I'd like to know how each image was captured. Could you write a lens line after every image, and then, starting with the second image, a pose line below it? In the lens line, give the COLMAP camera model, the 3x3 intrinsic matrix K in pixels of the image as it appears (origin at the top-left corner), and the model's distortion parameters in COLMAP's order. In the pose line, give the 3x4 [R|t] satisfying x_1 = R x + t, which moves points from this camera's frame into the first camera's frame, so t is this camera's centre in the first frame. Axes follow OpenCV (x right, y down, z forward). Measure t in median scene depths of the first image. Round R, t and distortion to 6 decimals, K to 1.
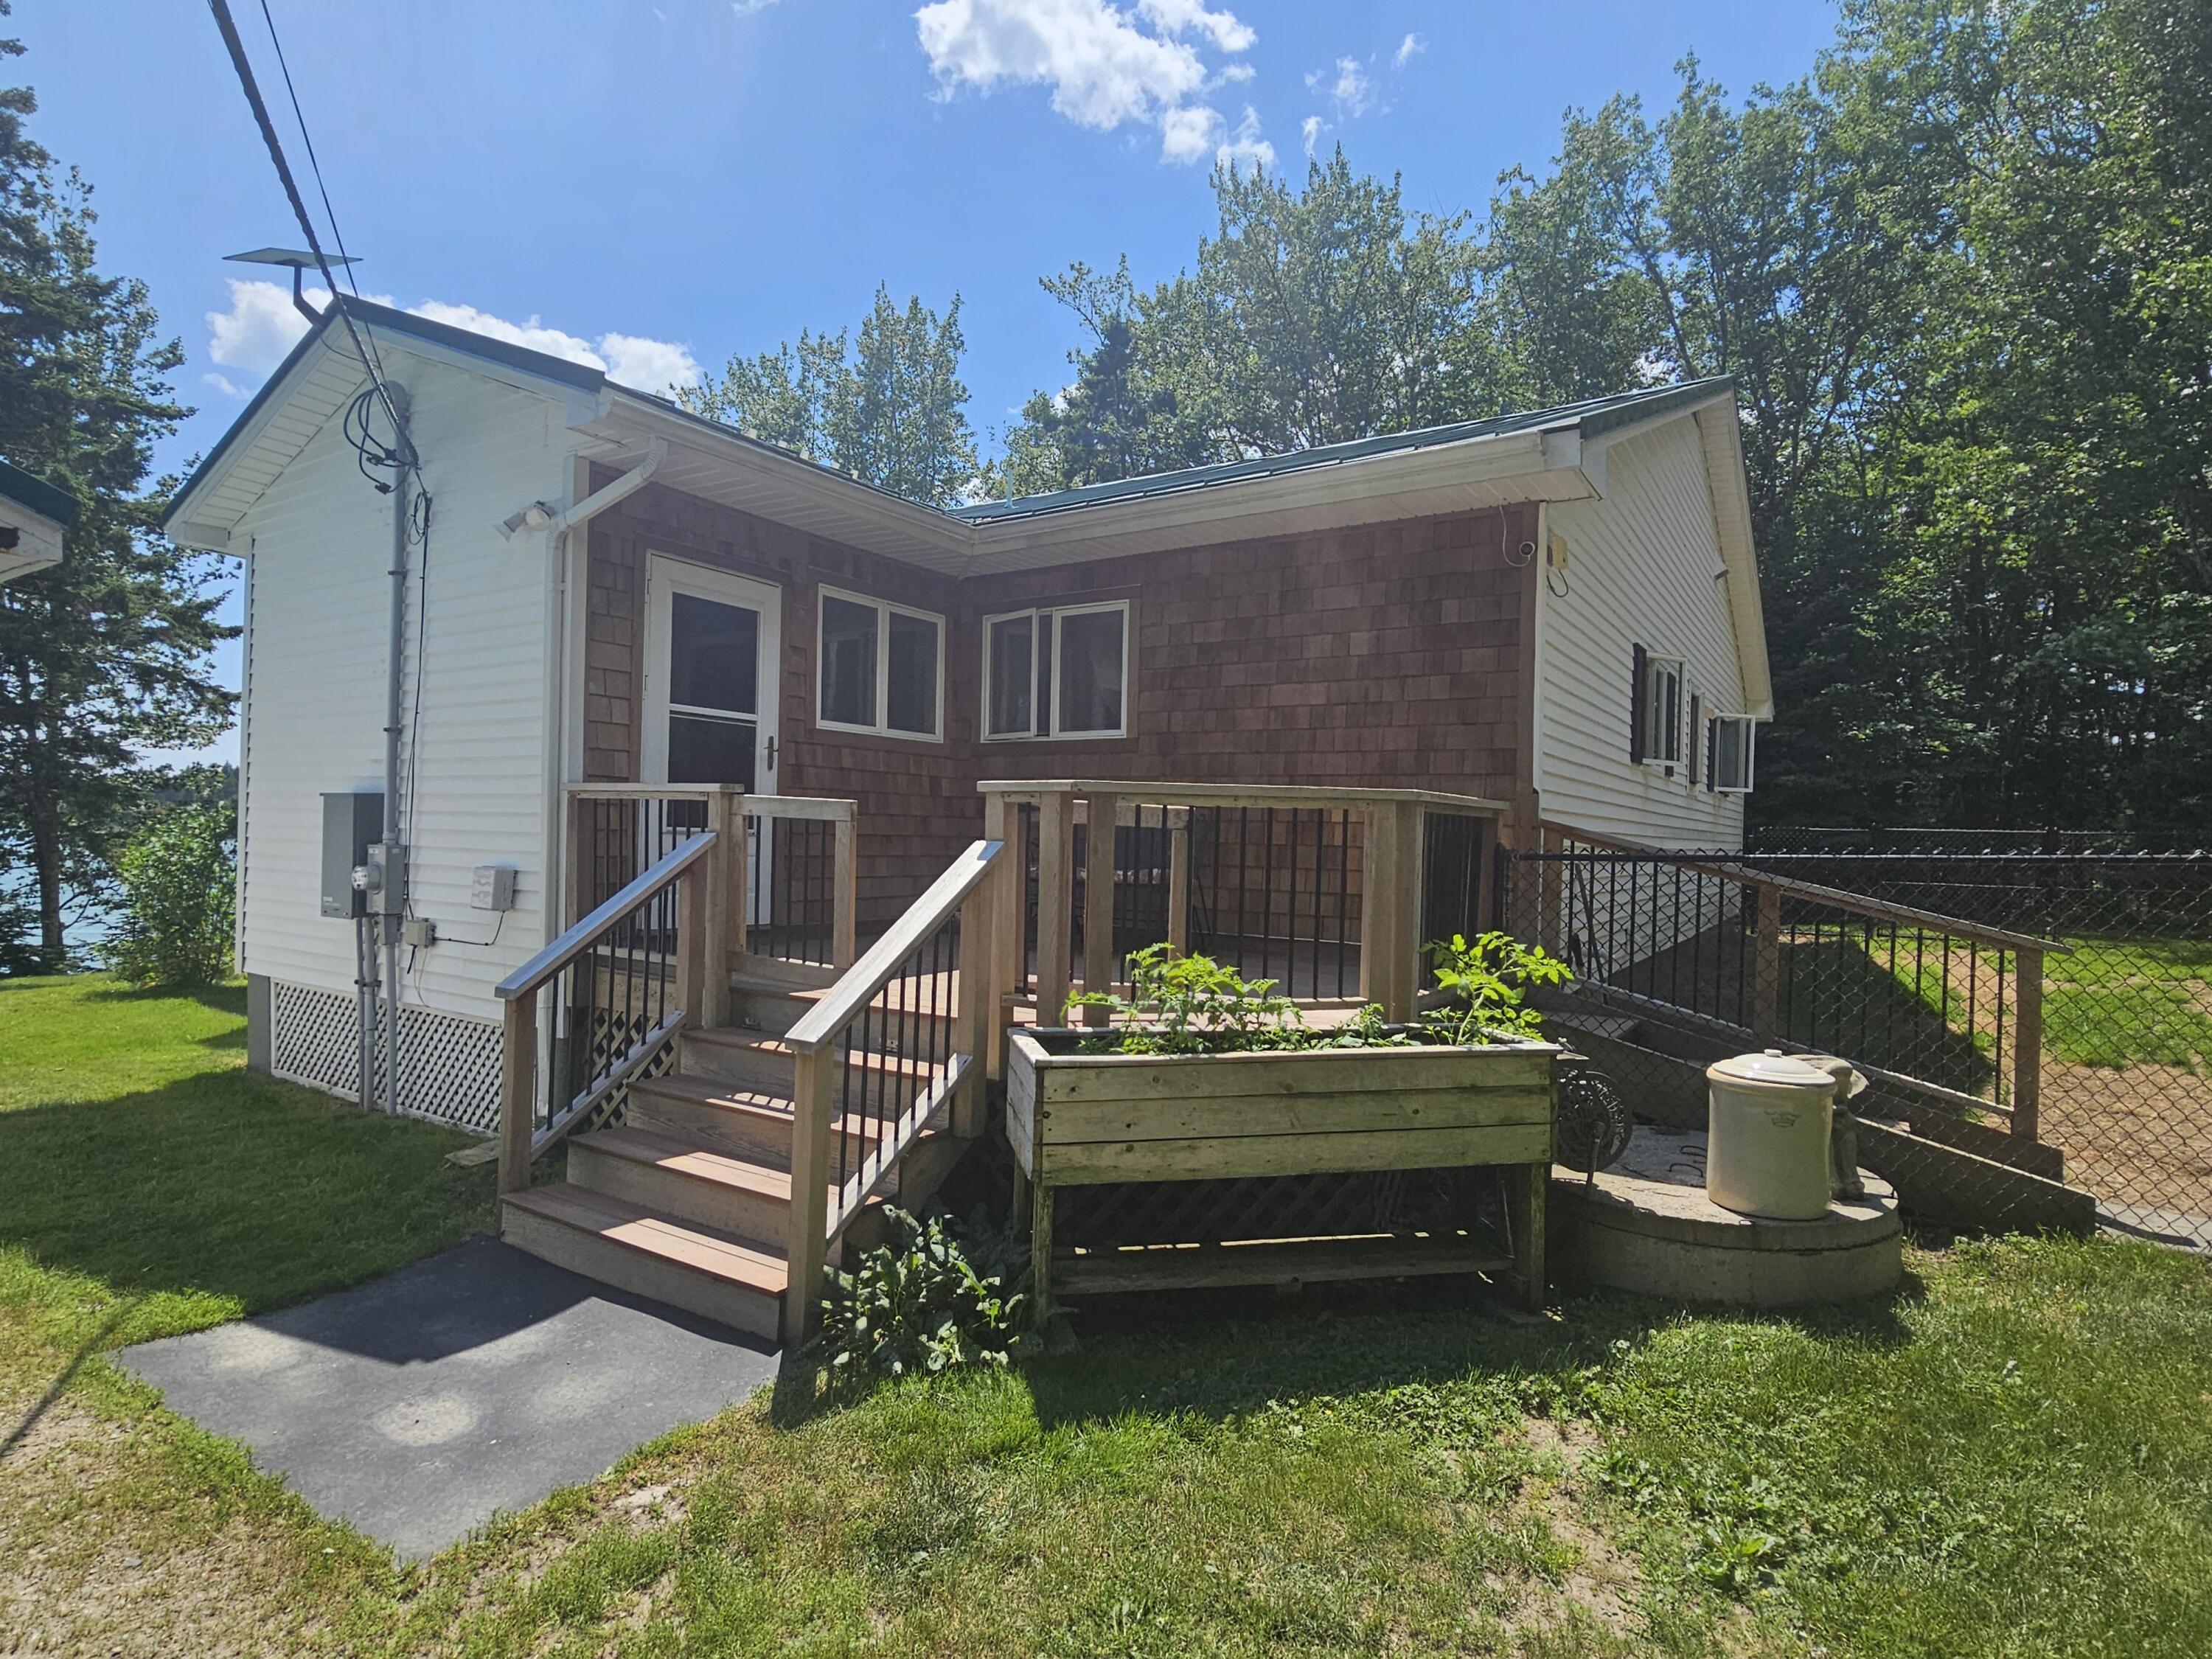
lens RADIAL K [[1177.7, 0, 1090.7], [0, 1177.7, 834.1], [0, 0, 1]] dist [-0.001293, -0.000686]
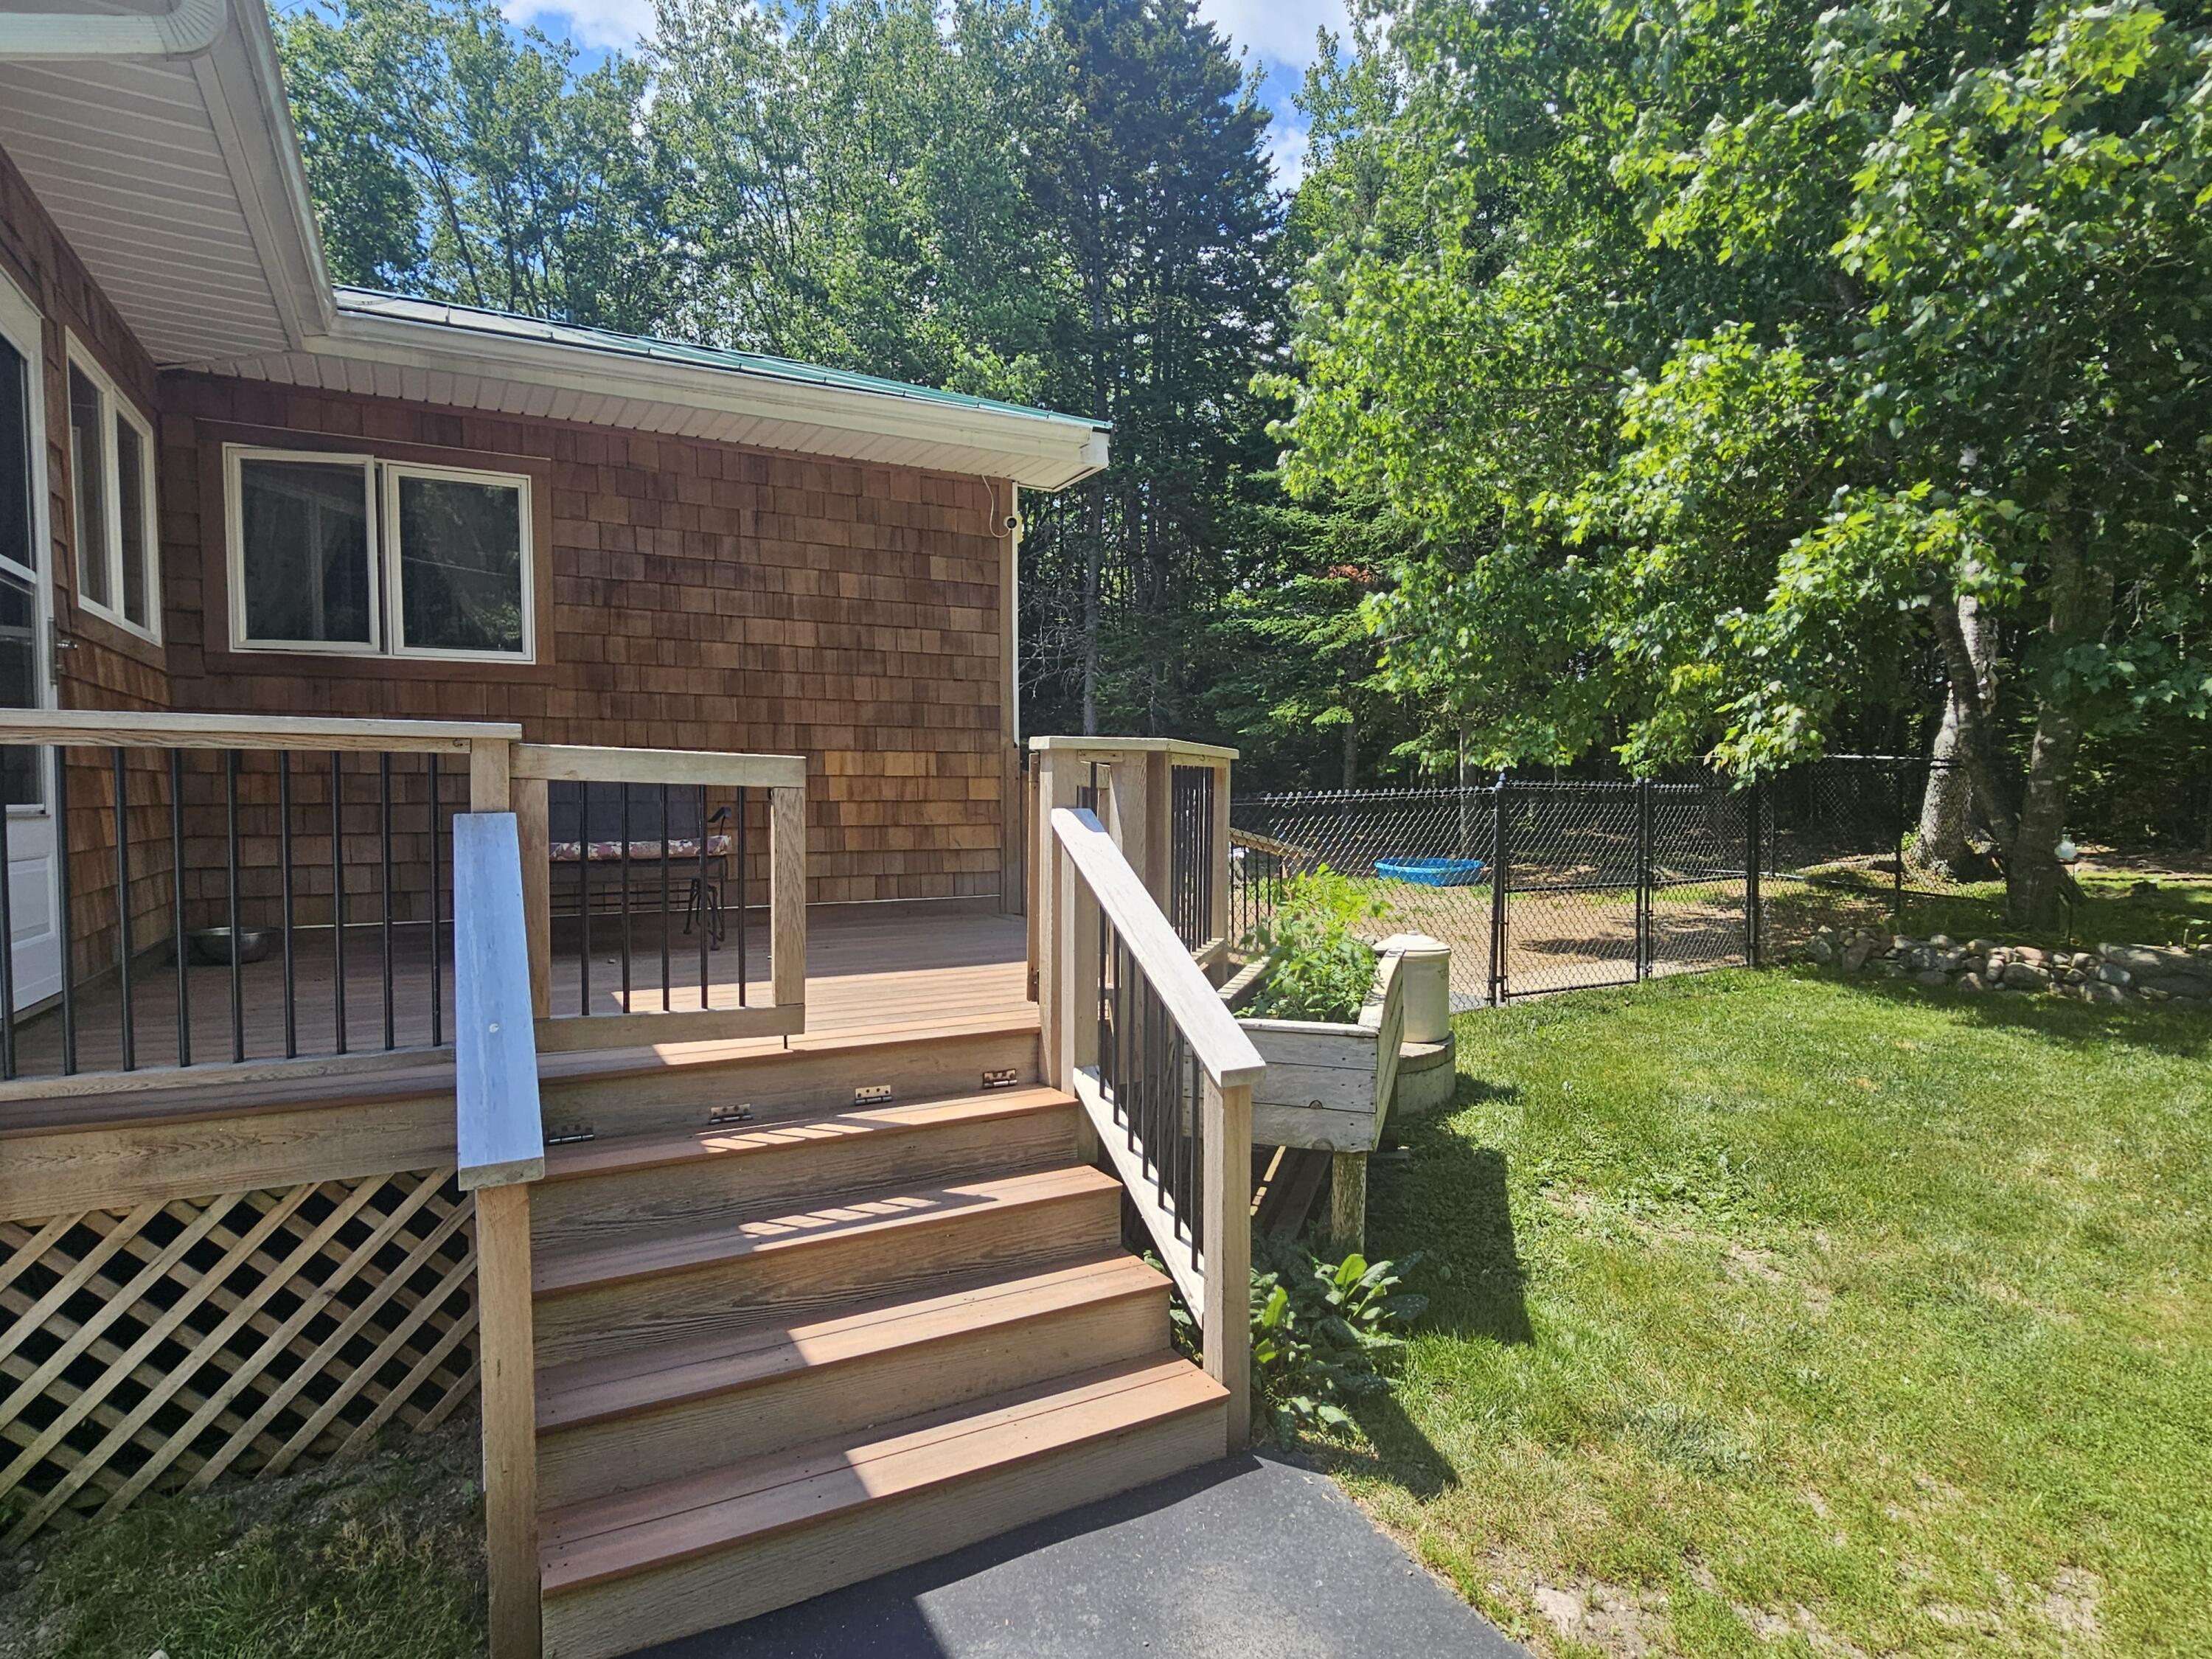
lens RADIAL K [[1177.7, 0, 1090.7], [0, 1177.7, 834.1], [0, 0, 1]] dist [-0.001293, -0.000686]
pose [[0.472924, -0.056029, 0.879320, -0.505333], [0.011398, 0.998282, 0.057479, -0.014903], [-0.881029, -0.017160, 0.472750, 0.369734]]
